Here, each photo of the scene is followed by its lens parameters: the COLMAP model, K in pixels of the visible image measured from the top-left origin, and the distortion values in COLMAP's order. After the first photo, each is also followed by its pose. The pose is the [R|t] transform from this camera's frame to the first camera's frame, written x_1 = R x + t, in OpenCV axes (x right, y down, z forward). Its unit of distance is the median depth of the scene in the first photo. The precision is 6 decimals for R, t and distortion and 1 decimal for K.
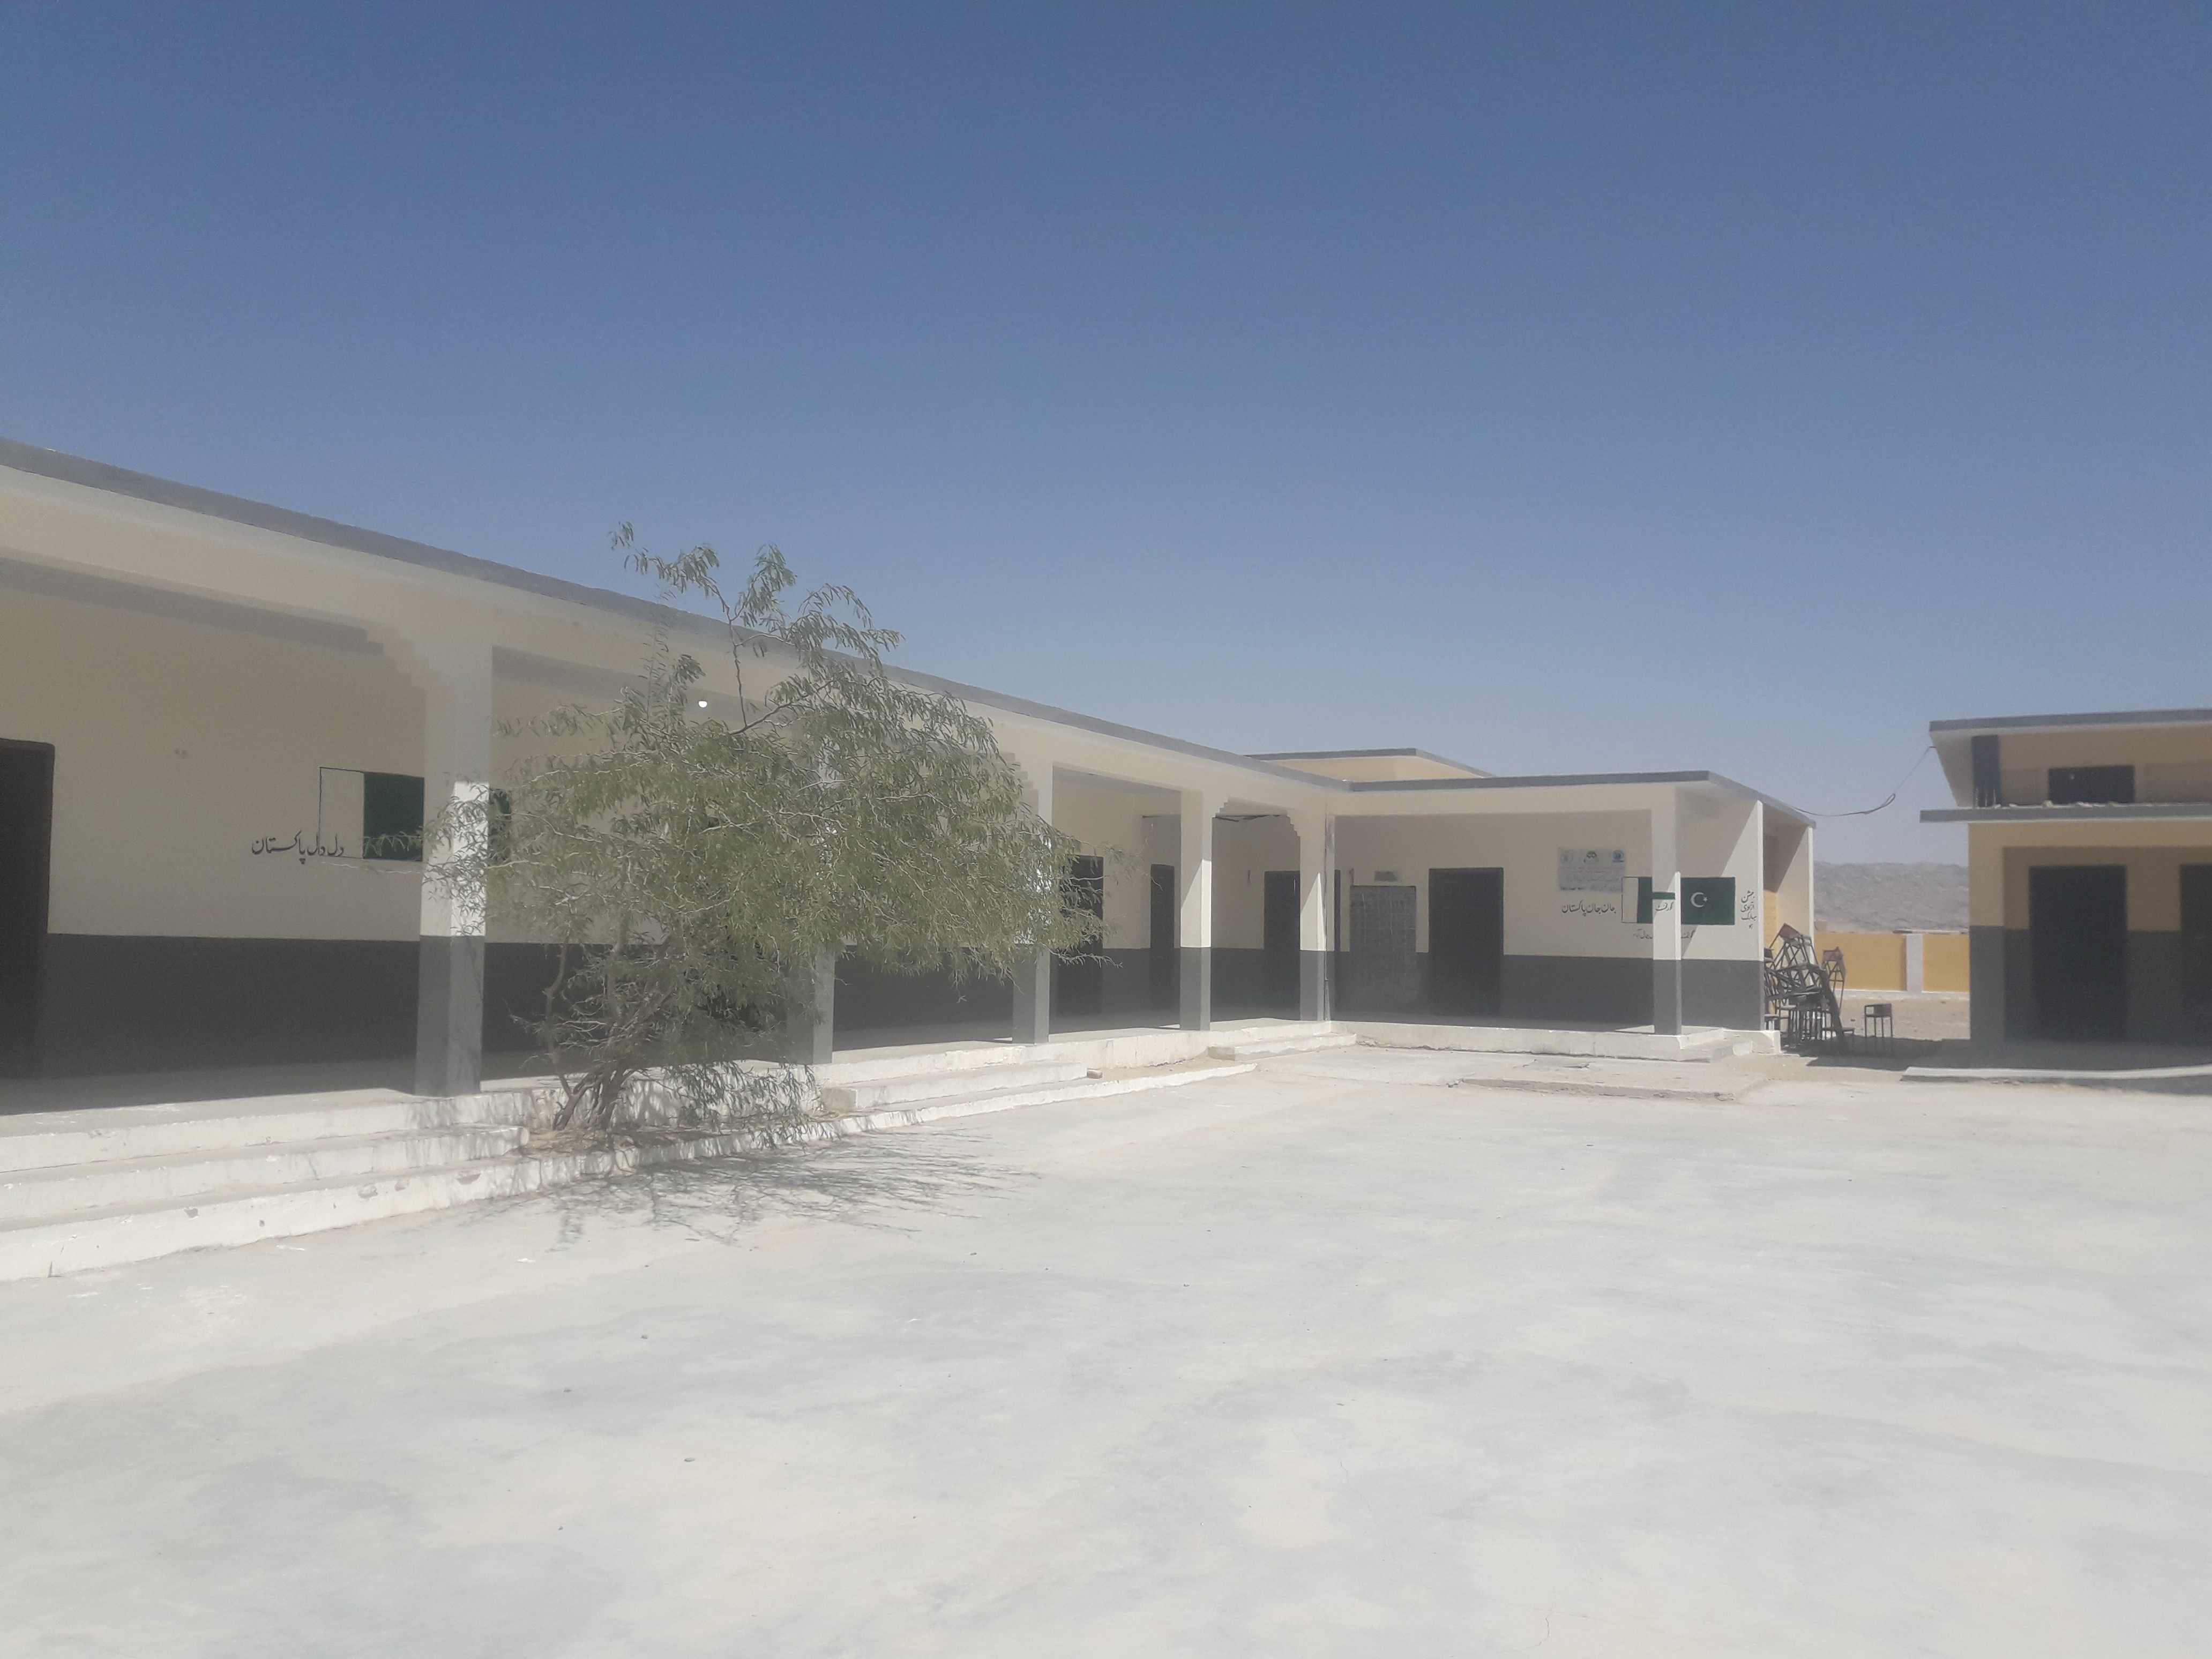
lens RADIAL K [[1800.6, 0, 1101.4], [0, 1800.6, 834.1], [0, 0, 1]] dist [0.076780, -0.109734]
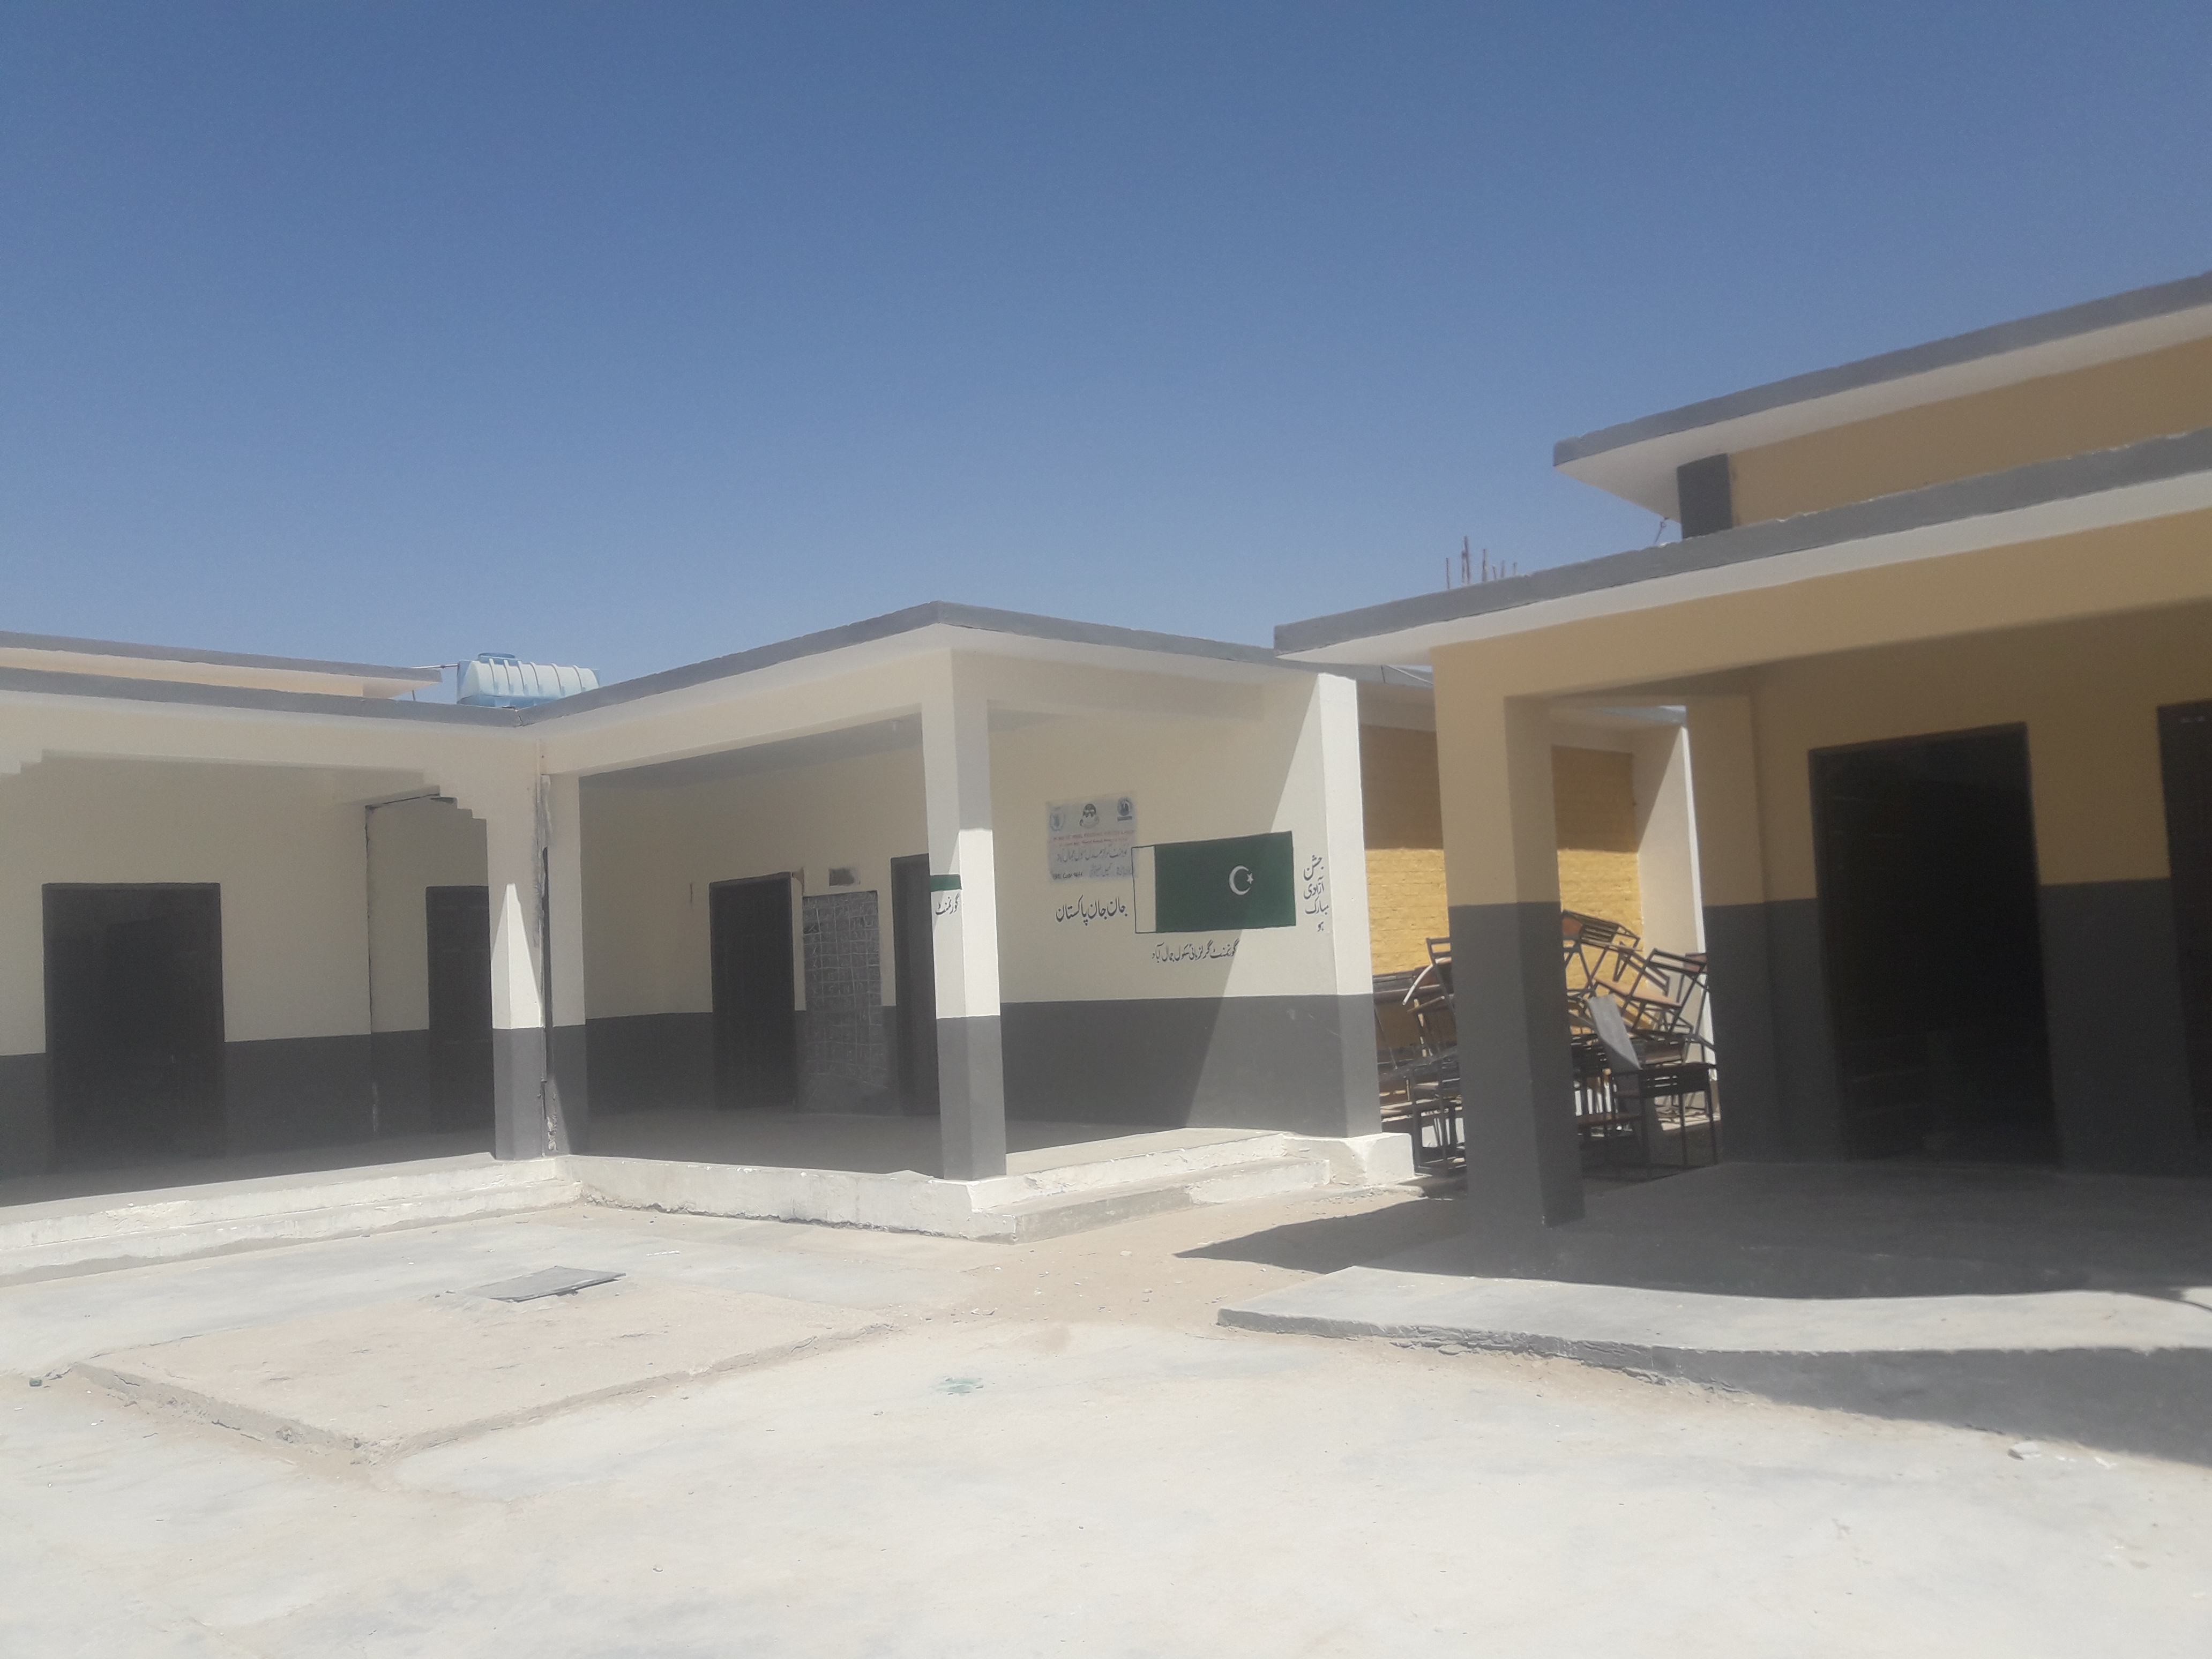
lens RADIAL K [[1800.6, 0, 1096.3], [0, 1800.6, 813.1], [0, 0, 1]] dist [0.076780, -0.109734]
pose [[0.965688, -0.084445, -0.245593, 0.420775], [0.078856, 0.996355, -0.032519, 0.030952], [0.247444, 0.012036, 0.968827, 0.502474]]
